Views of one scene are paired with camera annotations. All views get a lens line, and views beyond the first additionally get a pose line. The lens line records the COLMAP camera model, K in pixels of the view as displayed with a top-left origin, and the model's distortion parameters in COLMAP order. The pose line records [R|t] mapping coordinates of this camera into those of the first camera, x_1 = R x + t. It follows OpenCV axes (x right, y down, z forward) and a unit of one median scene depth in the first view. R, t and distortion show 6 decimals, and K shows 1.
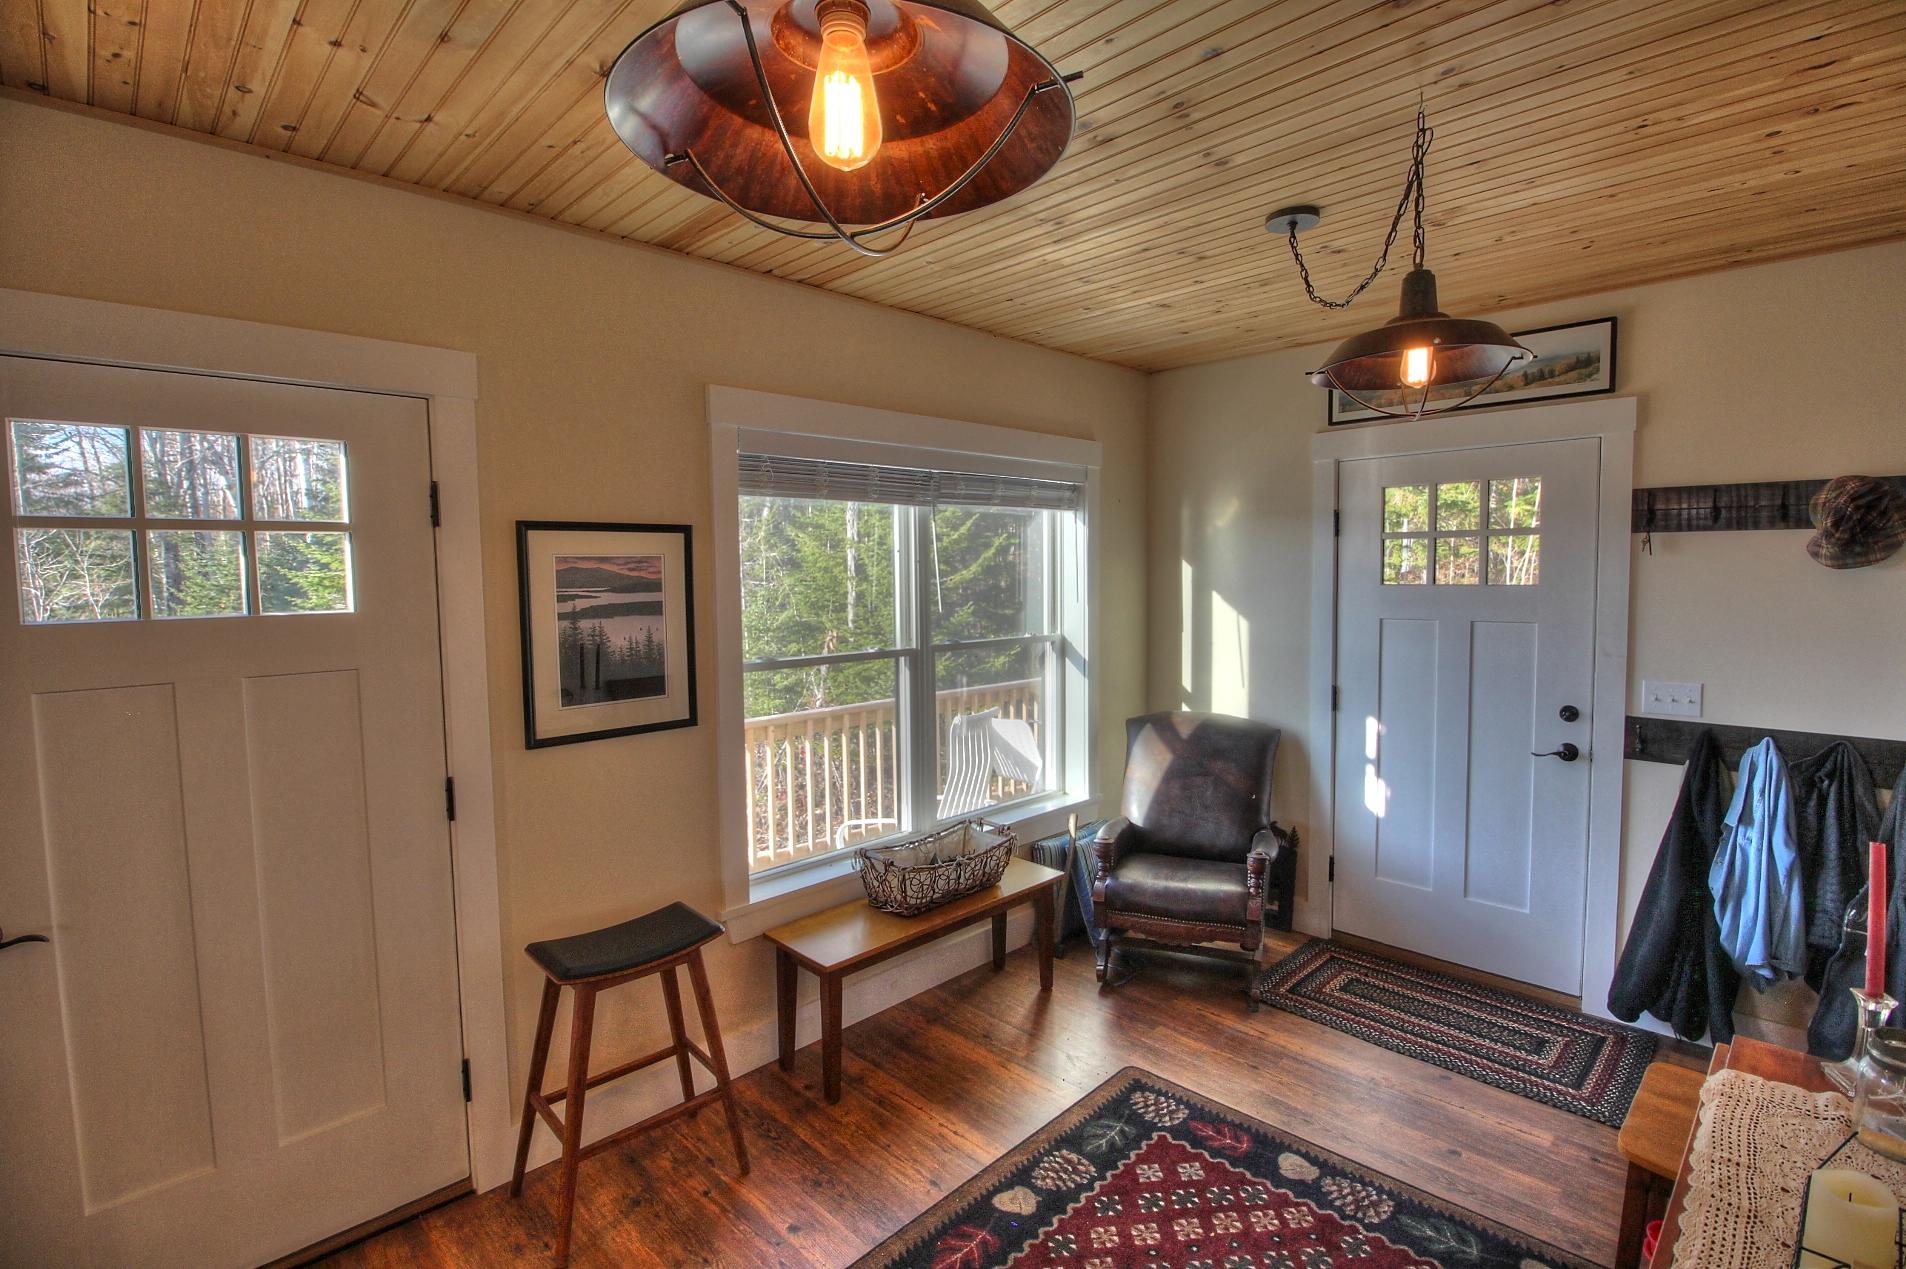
lens RADIAL K [[888.0, 0, 947.3], [0, 888.0, 633.5], [0, 0, 1]] dist [0.001807, -0.013770]
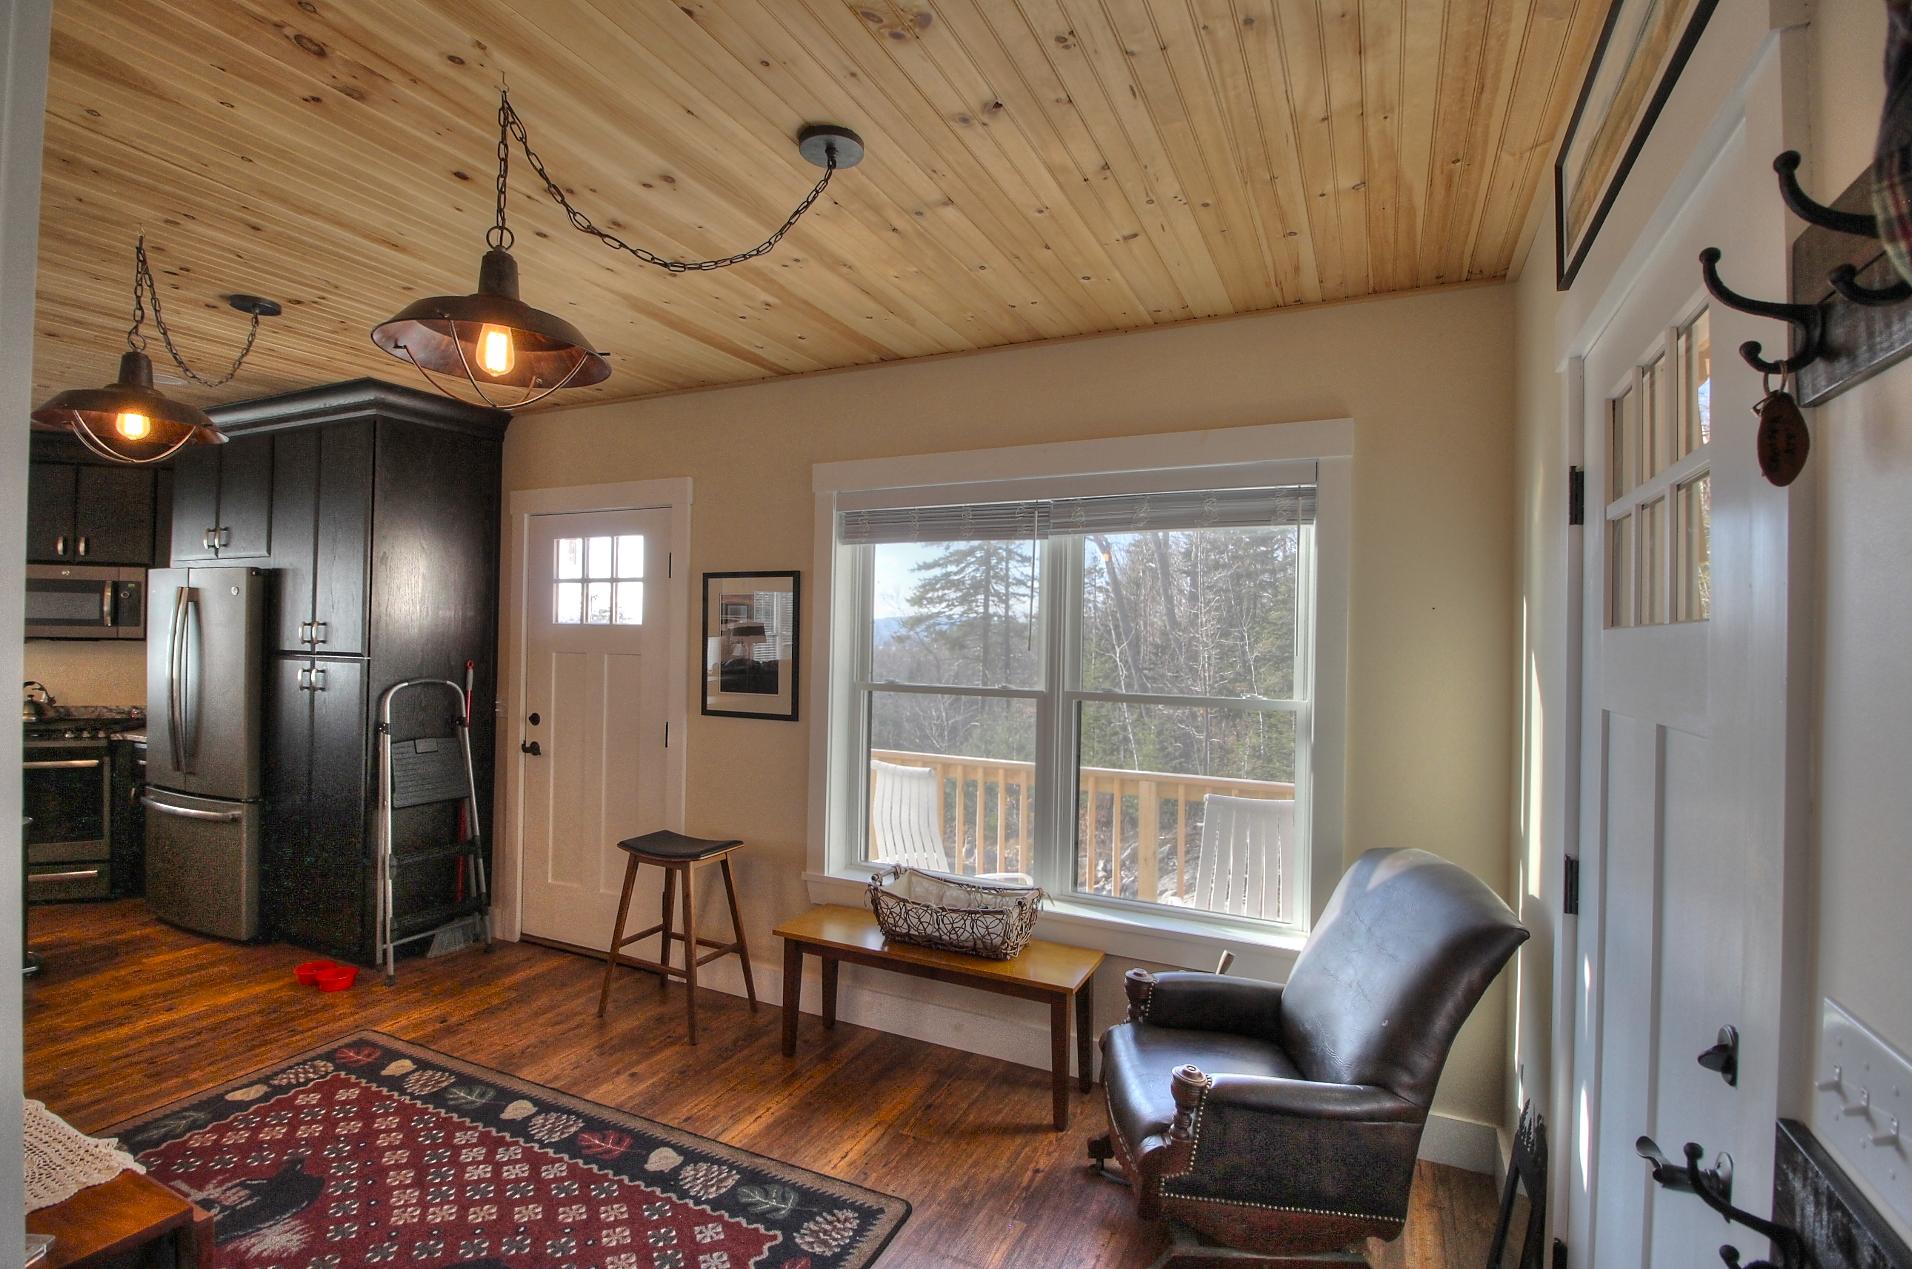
lens RADIAL K [[882.5, 0, 962.6], [0, 882.5, 637.9], [0, 0, 1]] dist [-0.001222, -0.014478]
pose [[0.345029, 0.014146, -0.938485, 1.135088], [-0.090018, 0.995776, -0.018085, -0.020484], [0.934265, 0.090721, 0.344845, 0.842936]]
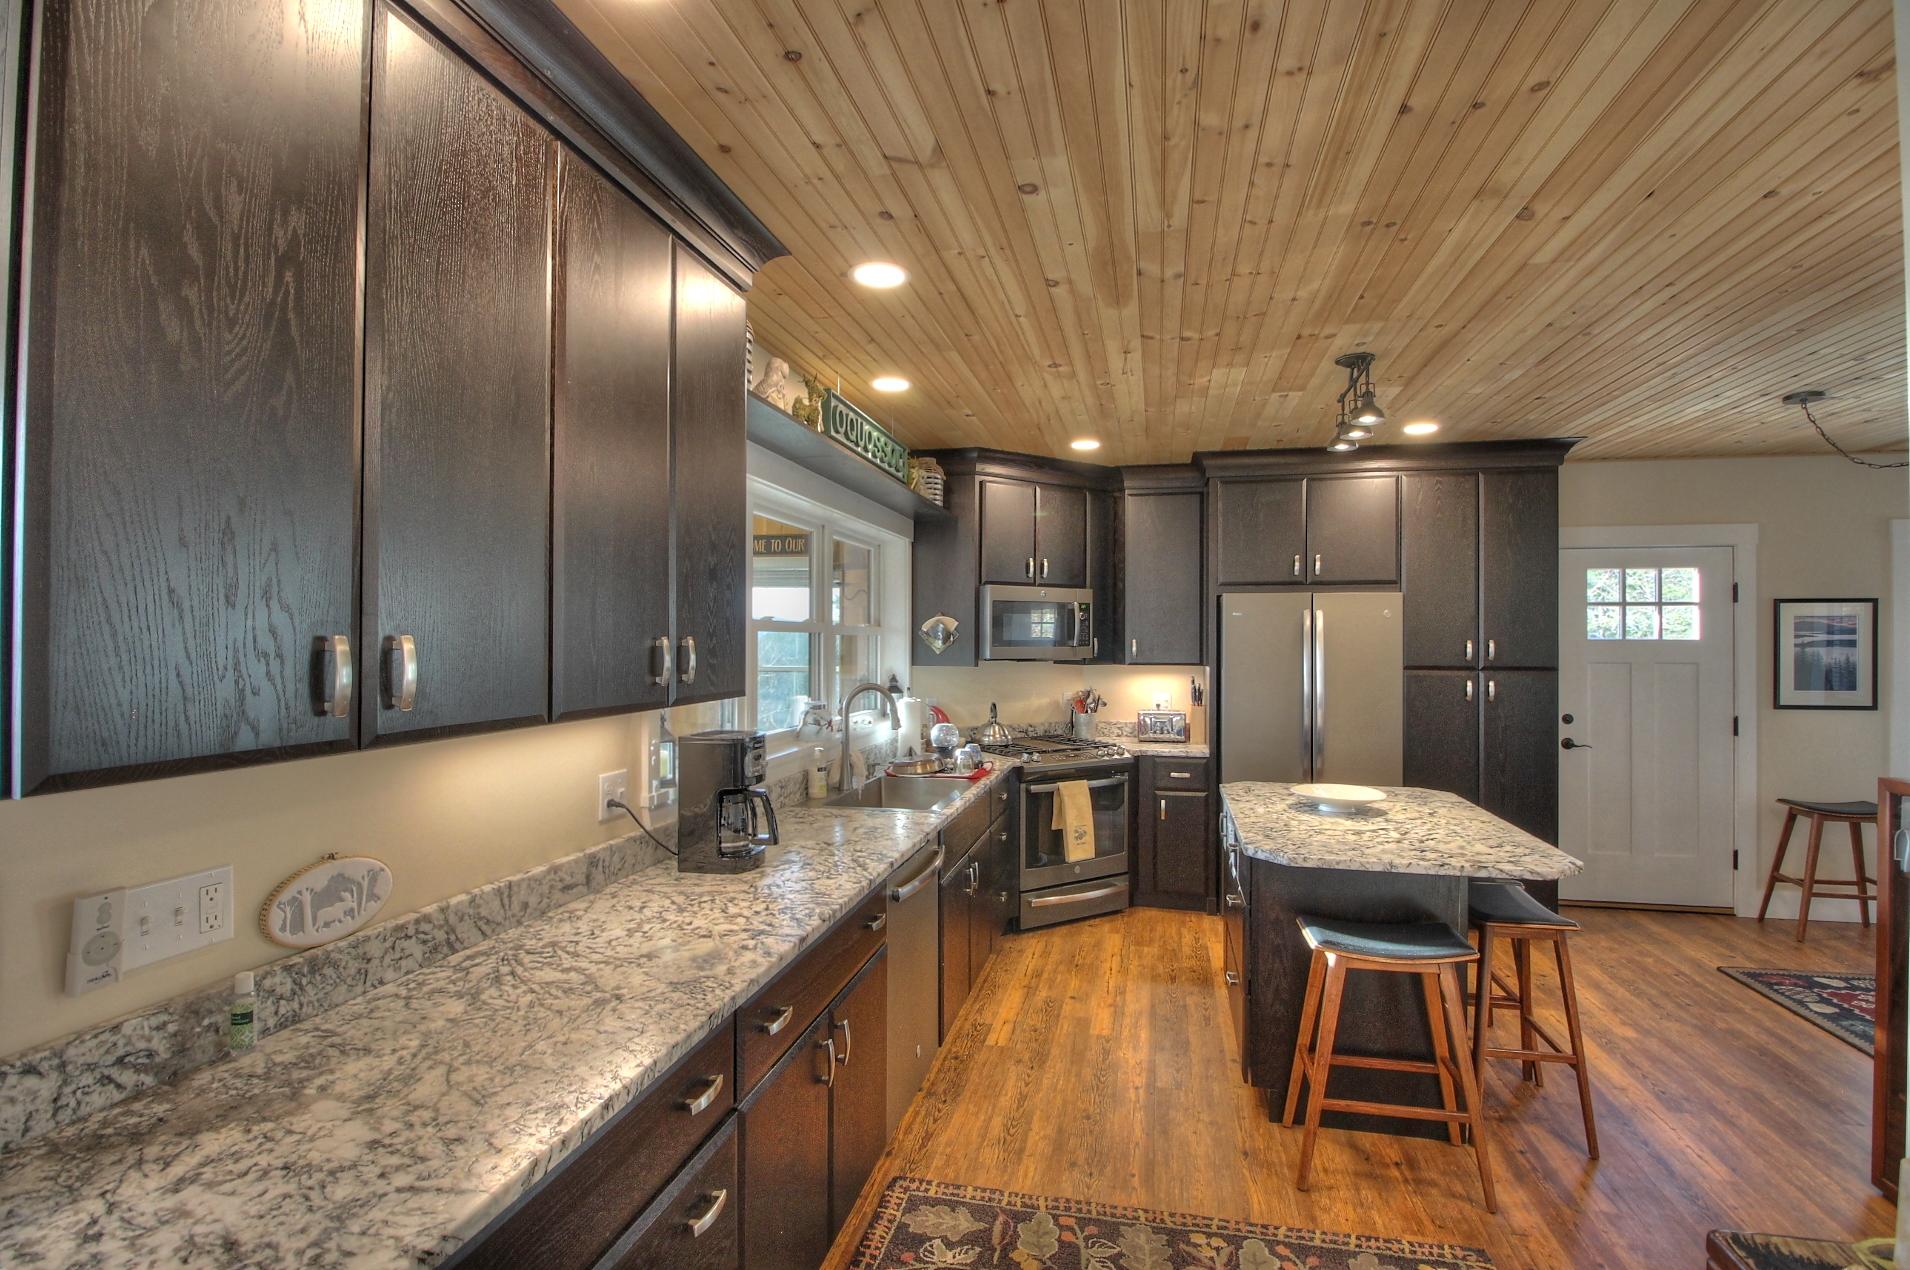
lens RADIAL K [[889.8, 0, 949.3], [0, 889.8, 634.0], [0, 0, 1]] dist [0.001807, -0.013770]
pose [[0.536039, 0.002258, -0.844190, 0.219443], [-0.066774, 0.996977, -0.039734, 0.159493], [0.841548, 0.077669, 0.534569, -1.654804]]
